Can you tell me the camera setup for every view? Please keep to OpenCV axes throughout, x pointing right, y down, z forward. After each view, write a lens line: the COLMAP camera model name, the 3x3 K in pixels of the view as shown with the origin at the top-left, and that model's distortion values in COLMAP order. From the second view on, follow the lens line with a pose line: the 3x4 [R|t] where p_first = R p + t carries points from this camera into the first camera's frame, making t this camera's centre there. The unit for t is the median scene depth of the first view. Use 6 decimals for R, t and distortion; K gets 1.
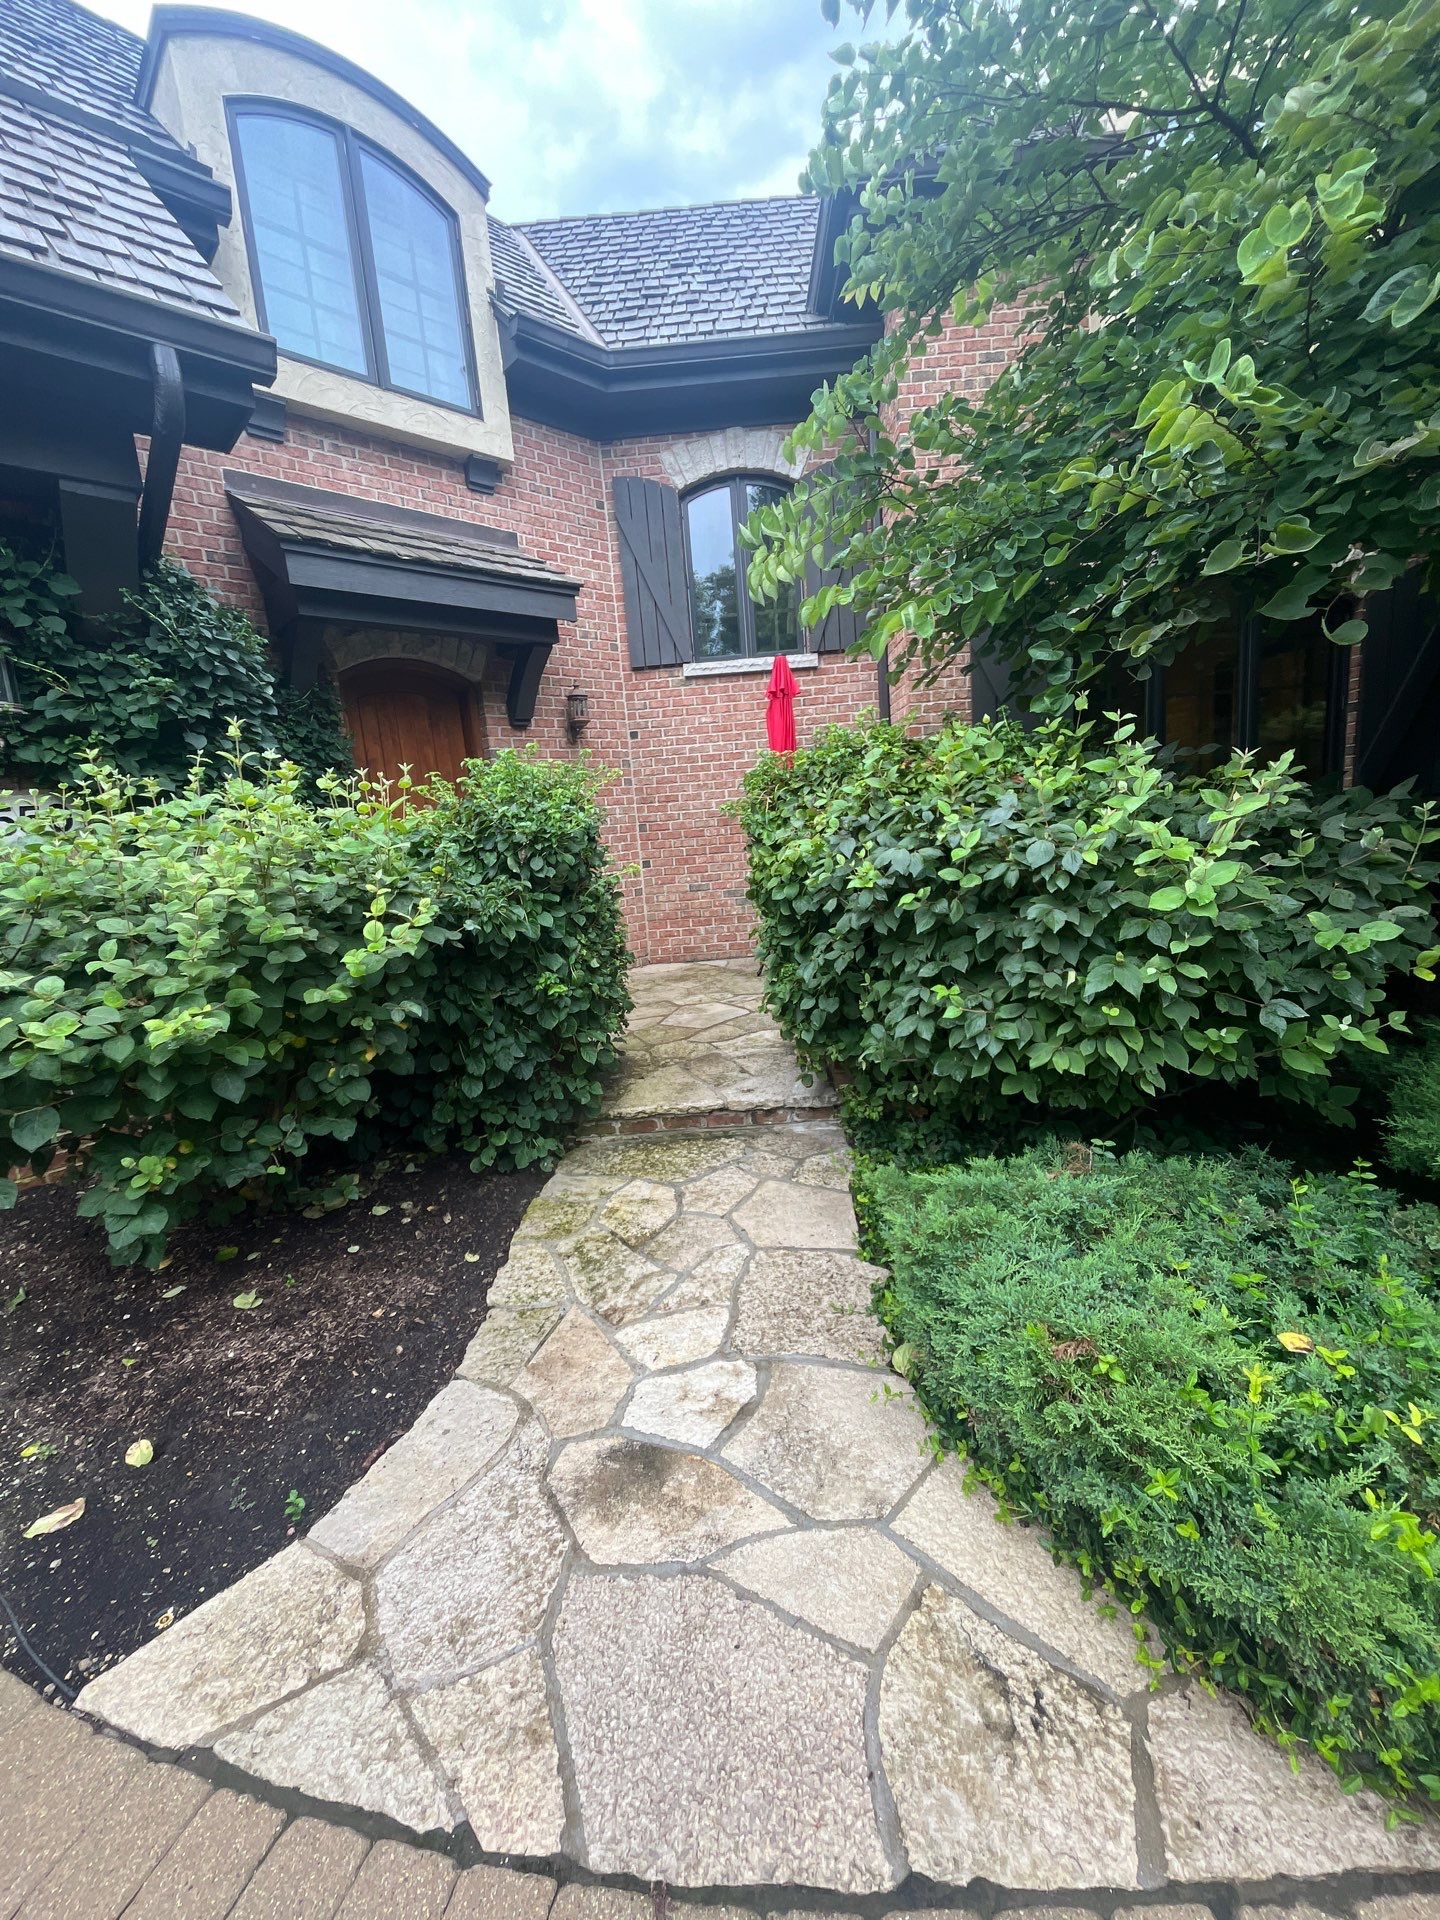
lens RADIAL K [[776.2, 0, 723.3], [0, 776.2, 953.7], [0, 0, 1]] dist [-0.001813, -0.000093]
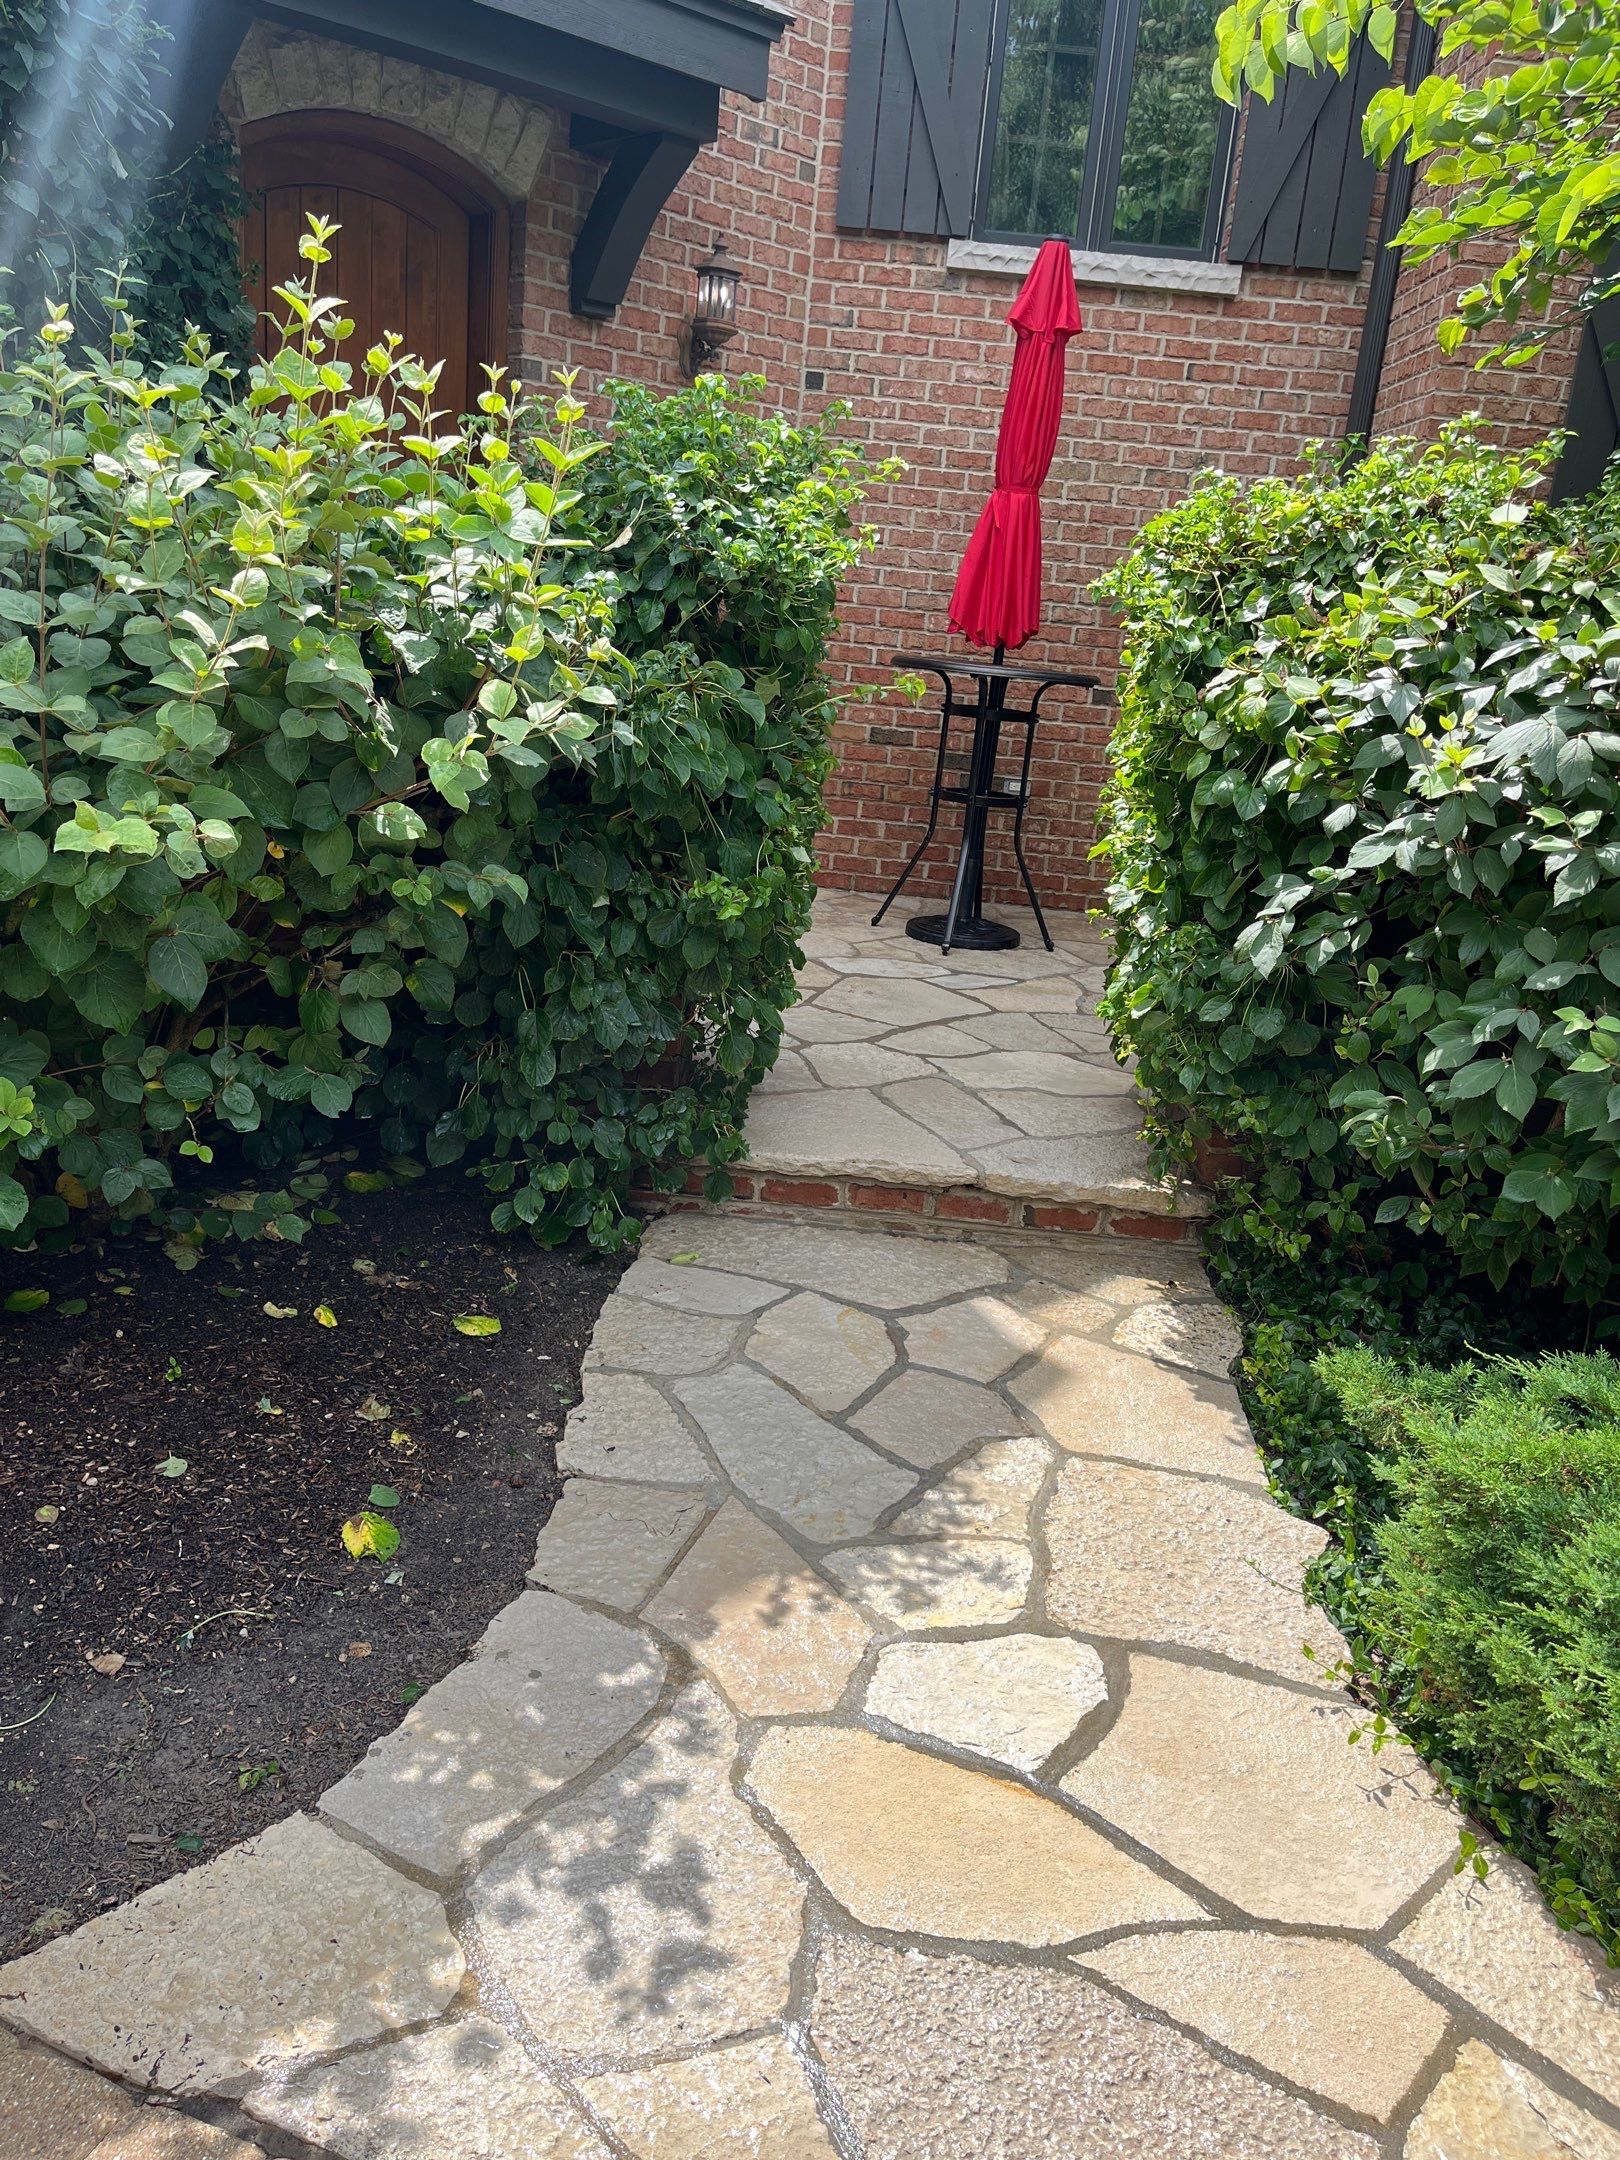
lens RADIAL K [[1626.9, 0, 810.0], [0, 1626.9, 1080.0], [0, 0, 1]] dist [0.093111, -0.132960]
pose [[0.985596, 0.166869, 0.027481, -0.188727], [-0.168936, 0.978974, 0.114323, 0.036409], [-0.007826, -0.117319, 0.993063, -0.058989]]
